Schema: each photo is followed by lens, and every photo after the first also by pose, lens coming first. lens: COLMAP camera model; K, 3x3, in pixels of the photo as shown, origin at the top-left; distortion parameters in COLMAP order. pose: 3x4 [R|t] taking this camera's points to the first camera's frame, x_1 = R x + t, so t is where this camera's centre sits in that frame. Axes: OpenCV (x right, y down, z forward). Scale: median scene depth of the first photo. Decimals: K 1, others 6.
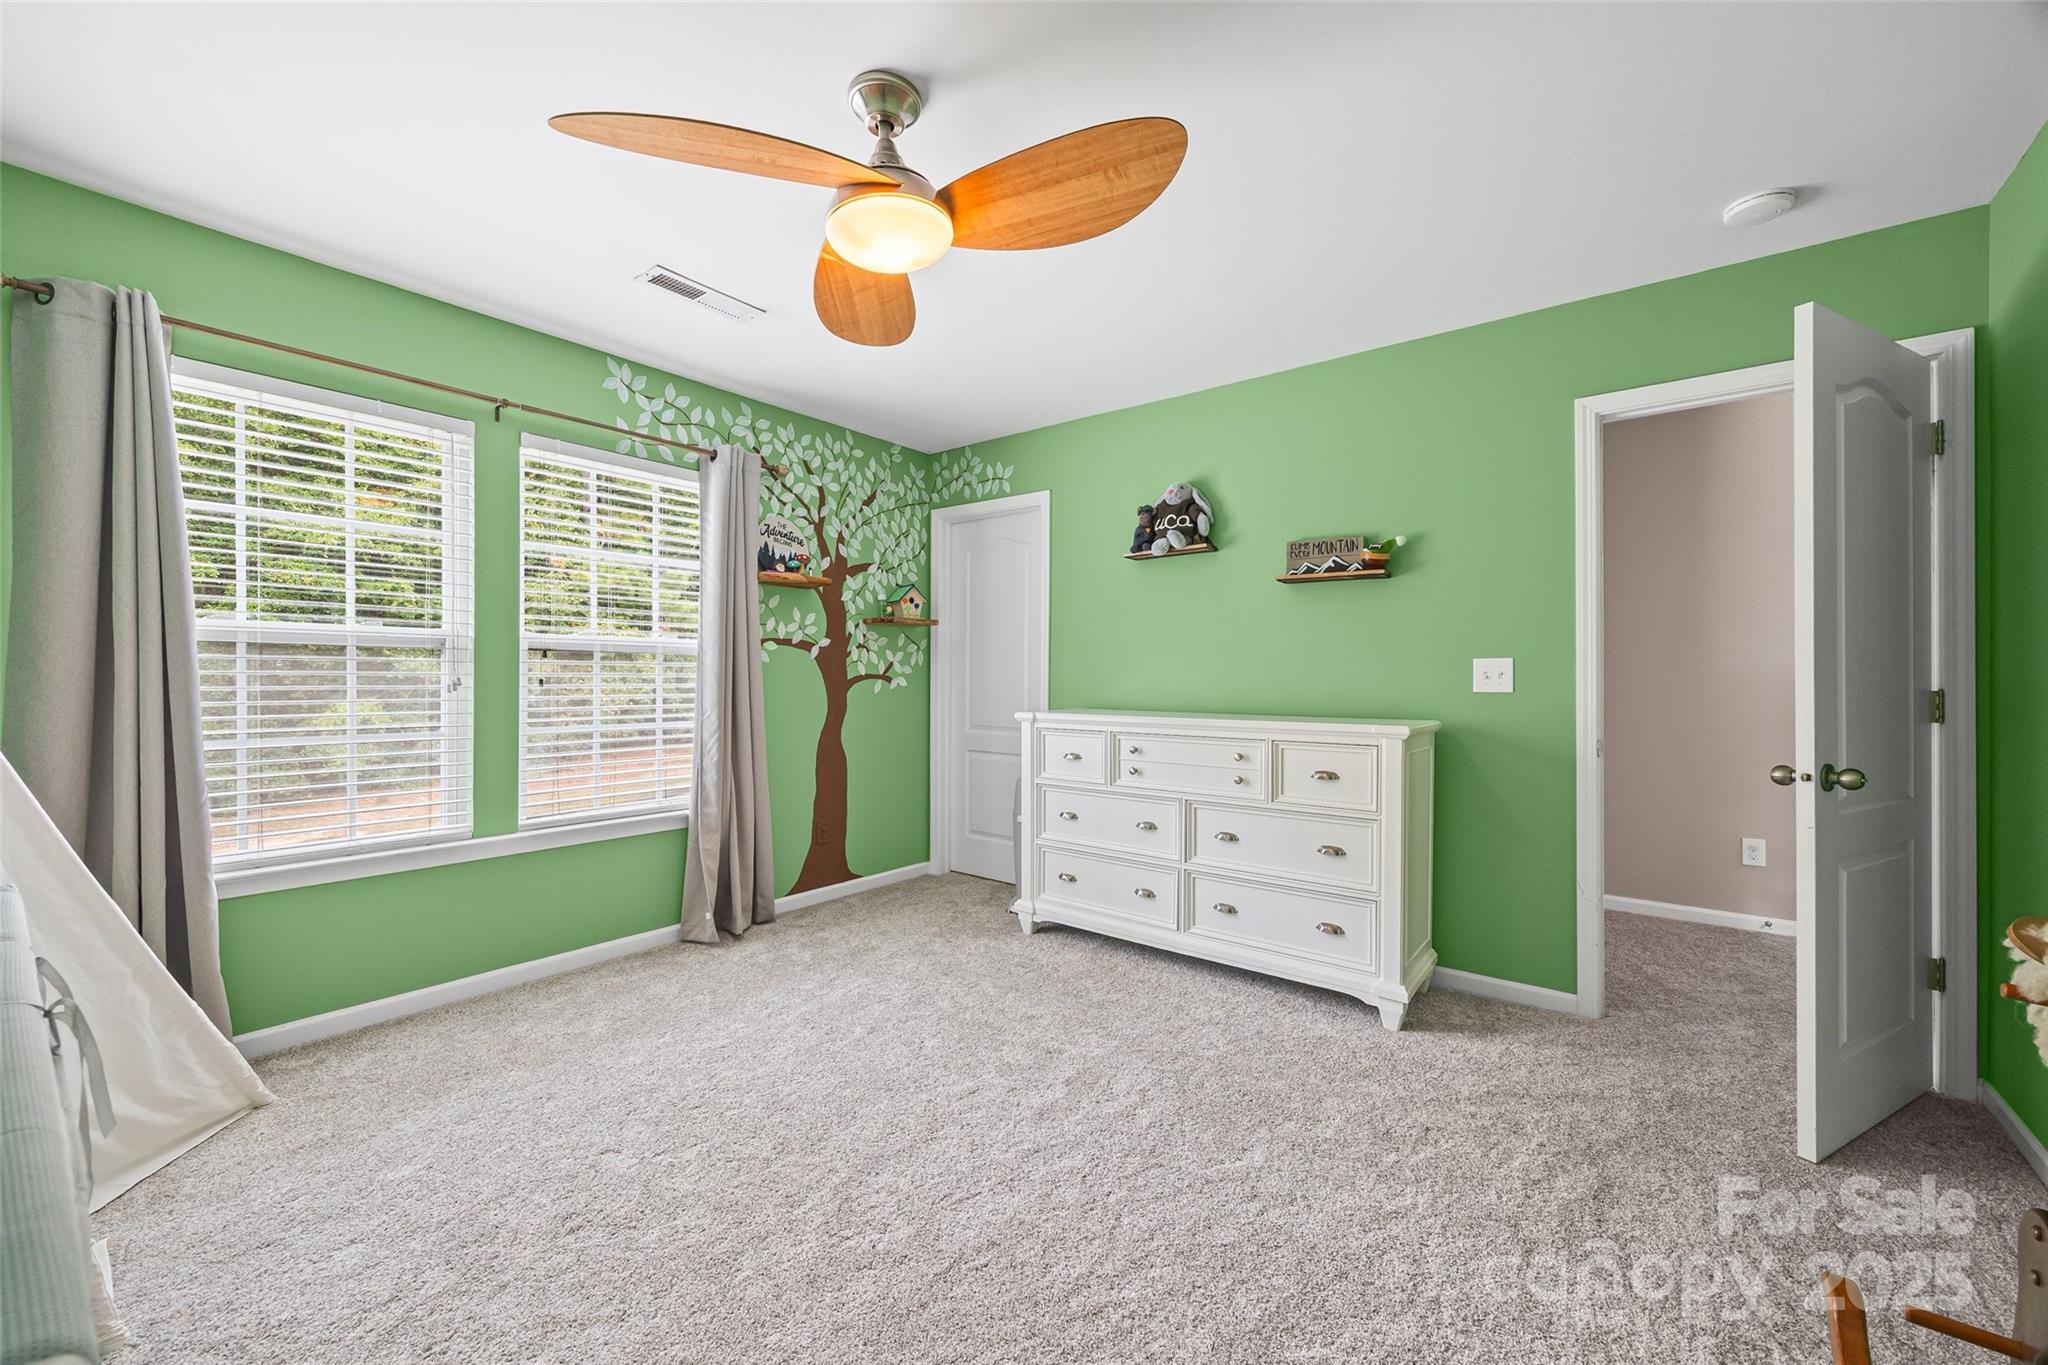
lens RADIAL K [[801.4, 0, 1034.3], [0, 801.4, 668.0], [0, 0, 1]] dist [-0.003077, 0.000001]
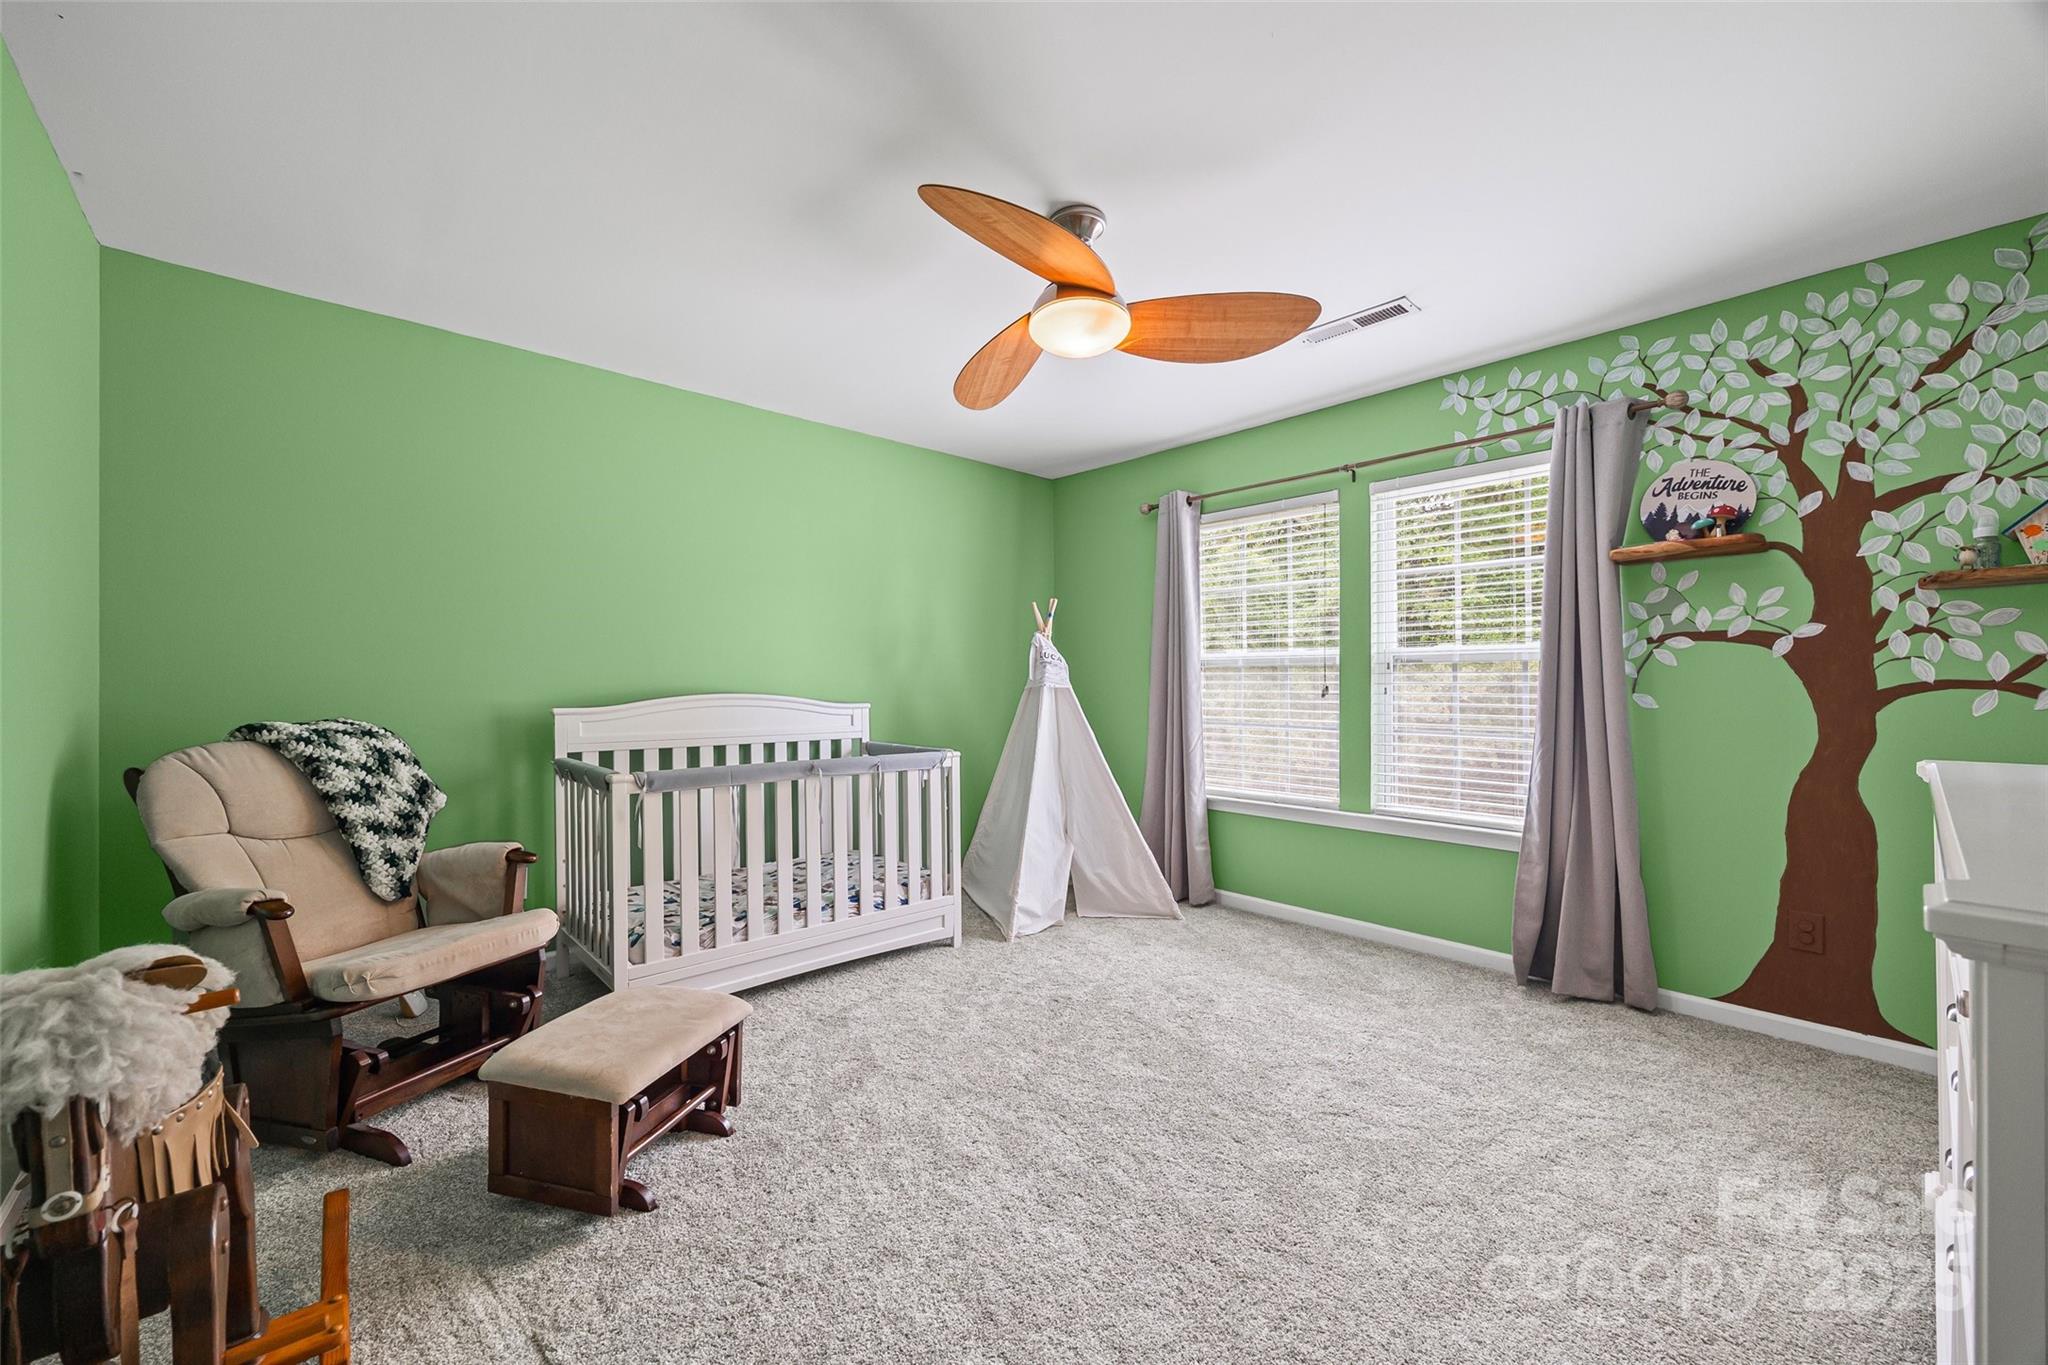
lens RADIAL K [[801.4, 0, 1029.0], [0, 801.4, 690.5], [0, 0, 1]] dist [-0.003077, 0.000001]
pose [[-0.188208, -0.003854, -0.982122, 0.471058], [0.003763, 0.999982, -0.004645, 0.015912], [0.982122, -0.004570, -0.188191, 0.527575]]
